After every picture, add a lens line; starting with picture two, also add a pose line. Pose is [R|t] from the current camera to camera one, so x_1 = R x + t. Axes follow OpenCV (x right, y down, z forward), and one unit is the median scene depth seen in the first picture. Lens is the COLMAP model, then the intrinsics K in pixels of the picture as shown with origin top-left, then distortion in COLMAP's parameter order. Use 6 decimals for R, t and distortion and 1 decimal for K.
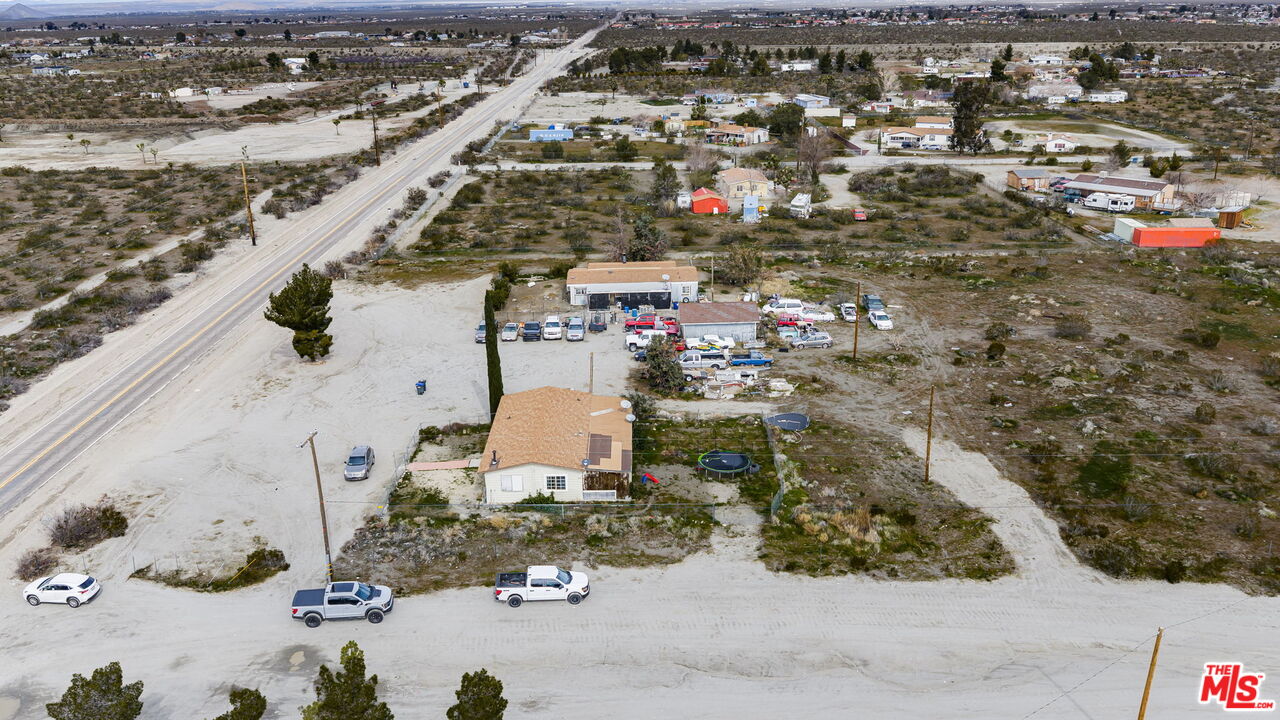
lens RADIAL K [[1048.6, 0, 645.4], [0, 1048.6, 362.5], [0, 0, 1]] dist [0.030344, -0.058267]
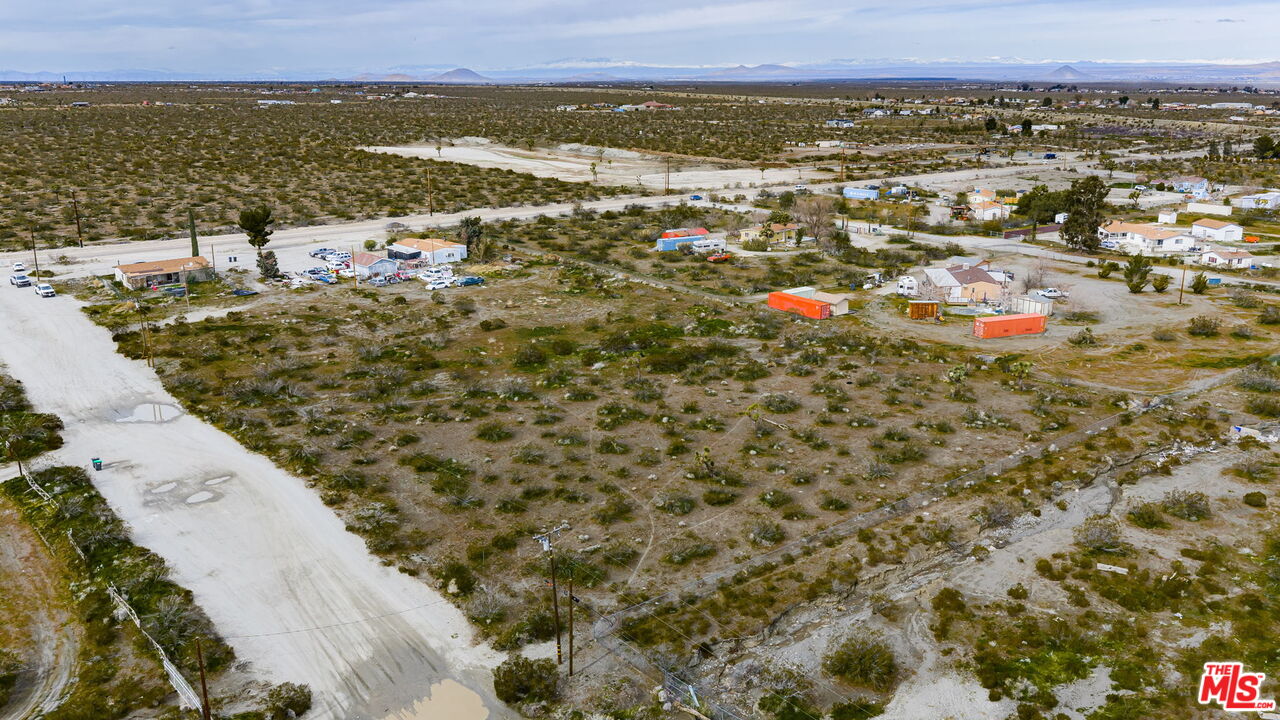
lens RADIAL K [[1048.6, 0, 645.4], [0, 1048.6, 362.5], [0, 0, 1]] dist [0.030344, -0.058267]
pose [[0.630306, 0.225789, -0.742788, 2.285287], [-0.266452, 0.961573, 0.066192, -0.164506], [0.729190, 0.156196, 0.666247, 0.235473]]
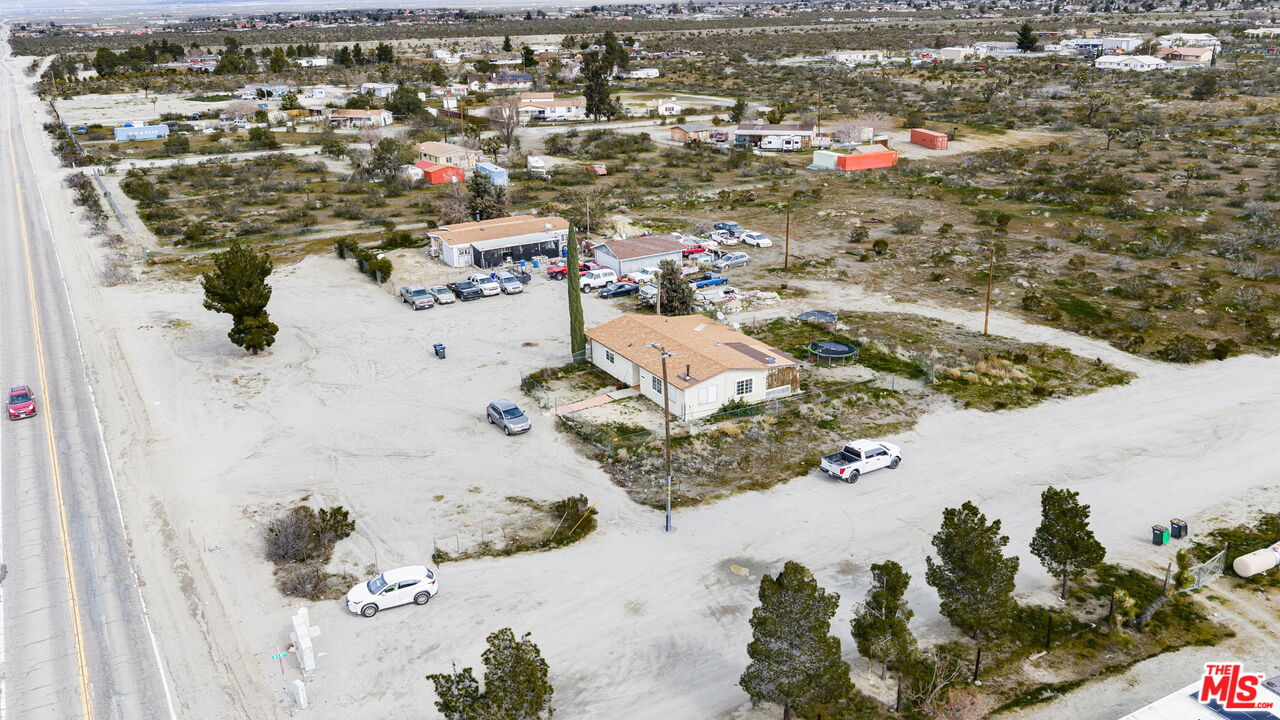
lens RADIAL K [[1048.6, 0, 645.4], [0, 1048.6, 362.5], [0, 0, 1]] dist [0.030344, -0.058267]
pose [[0.870866, -0.166744, 0.462372, -0.547223], [0.169082, 0.984917, 0.036727, 0.034302], [-0.461523, 0.046195, 0.885925, 0.137252]]
